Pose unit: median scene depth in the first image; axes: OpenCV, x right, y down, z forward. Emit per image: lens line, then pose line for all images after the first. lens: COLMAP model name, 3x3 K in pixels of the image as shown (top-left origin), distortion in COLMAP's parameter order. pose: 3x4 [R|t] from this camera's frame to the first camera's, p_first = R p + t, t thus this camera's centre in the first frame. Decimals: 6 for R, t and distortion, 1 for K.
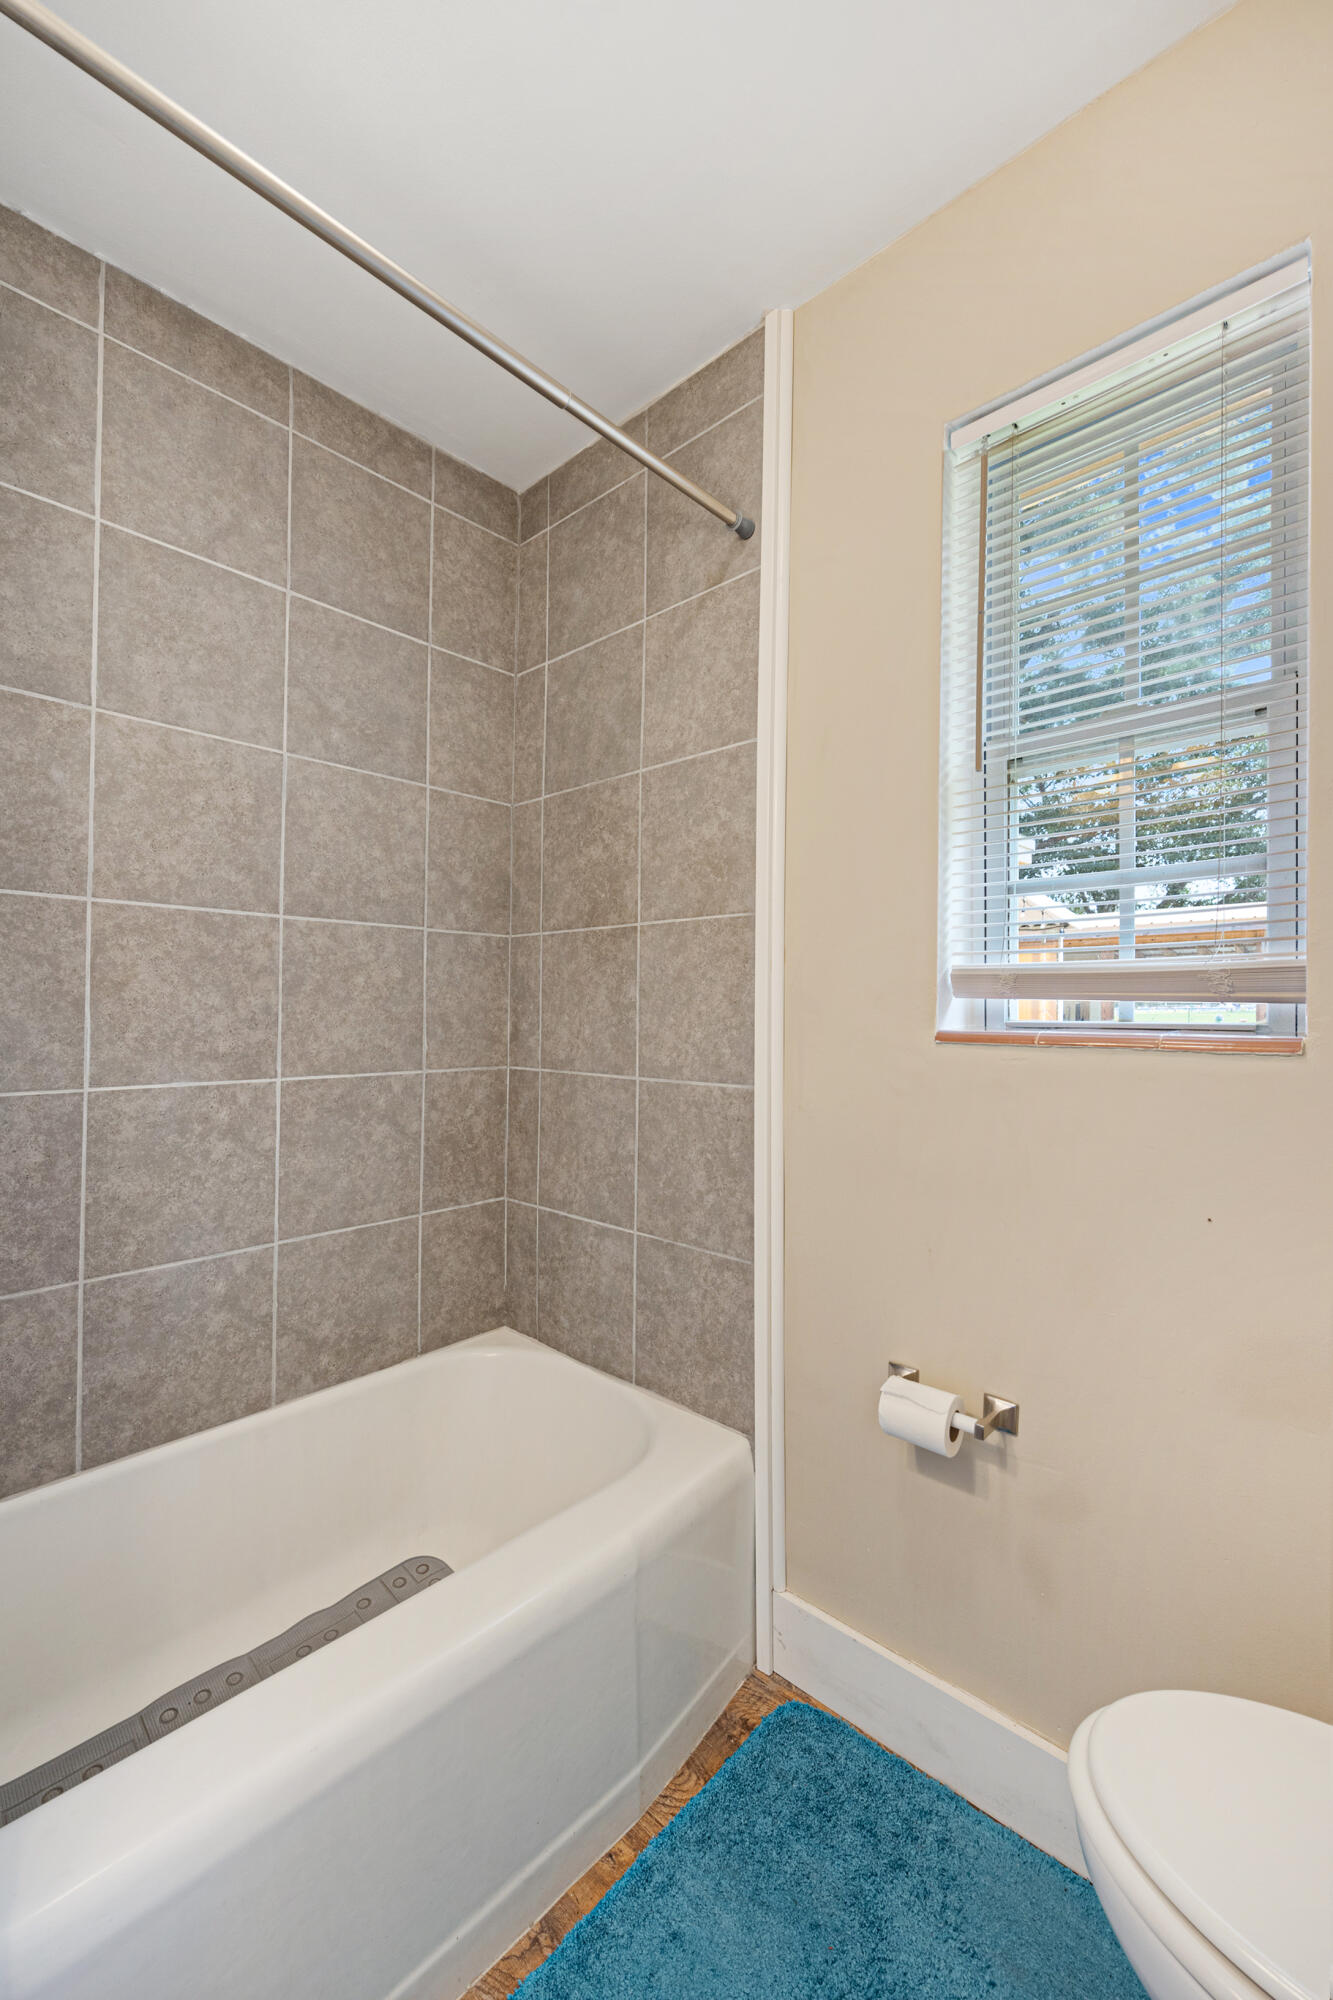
lens RADIAL K [[811.4, 0, 666.5], [0, 811.4, 1000.0], [0, 0, 1]] dist [0.000584, 0.000198]
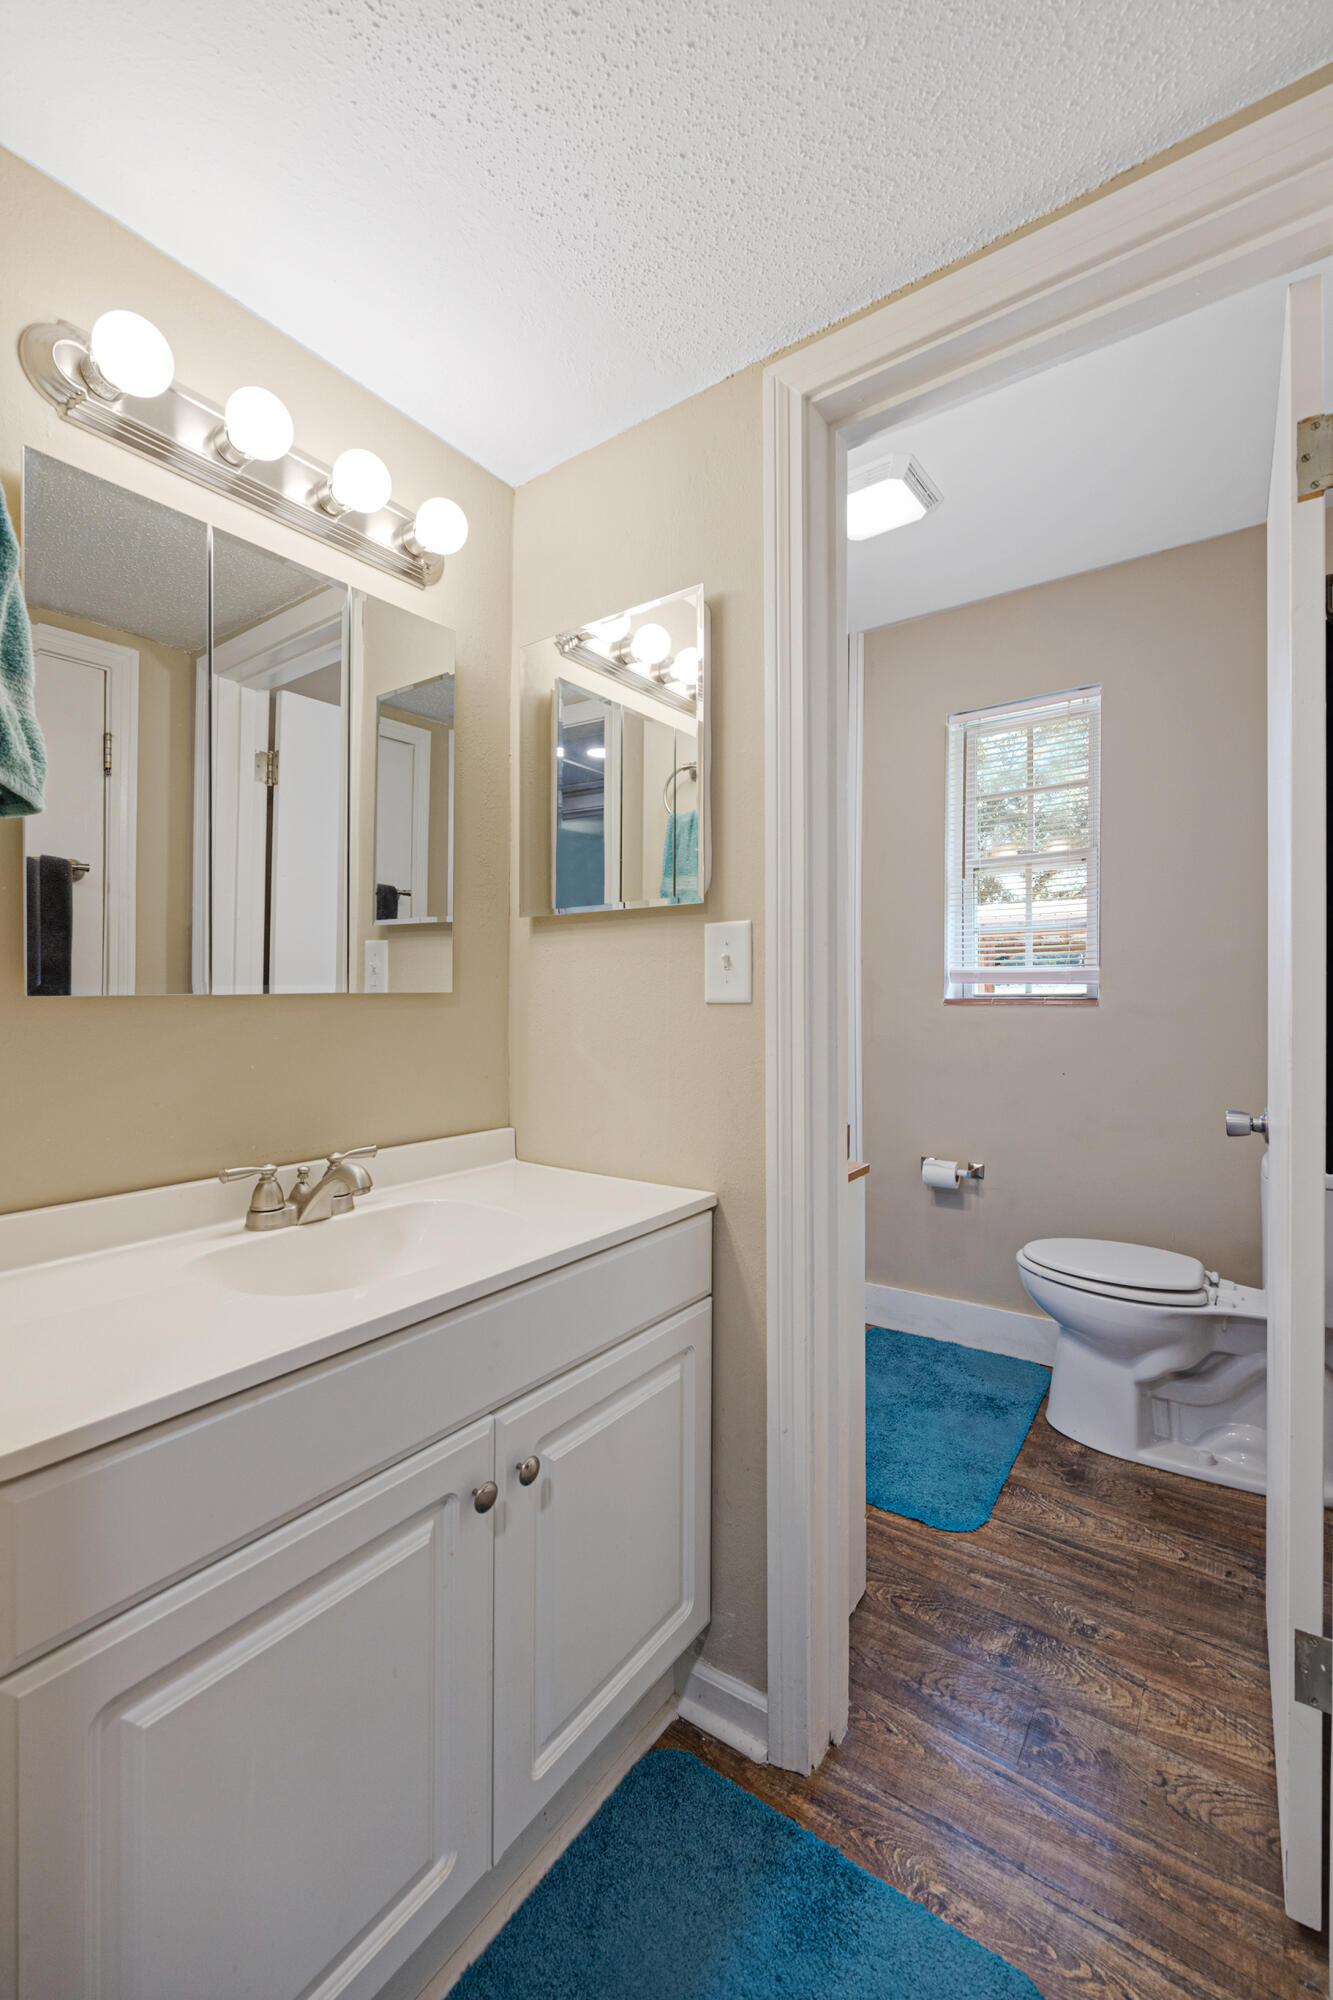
lens RADIAL K [[811.4, 0, 666.5], [0, 811.4, 1000.0], [0, 0, 1]] dist [0.000584, 0.000198]
pose [[0.991678, -0.015557, 0.127799, -0.704654], [0.012675, 0.999647, 0.023334, -0.018484], [-0.128117, -0.021520, 0.991526, -1.083098]]
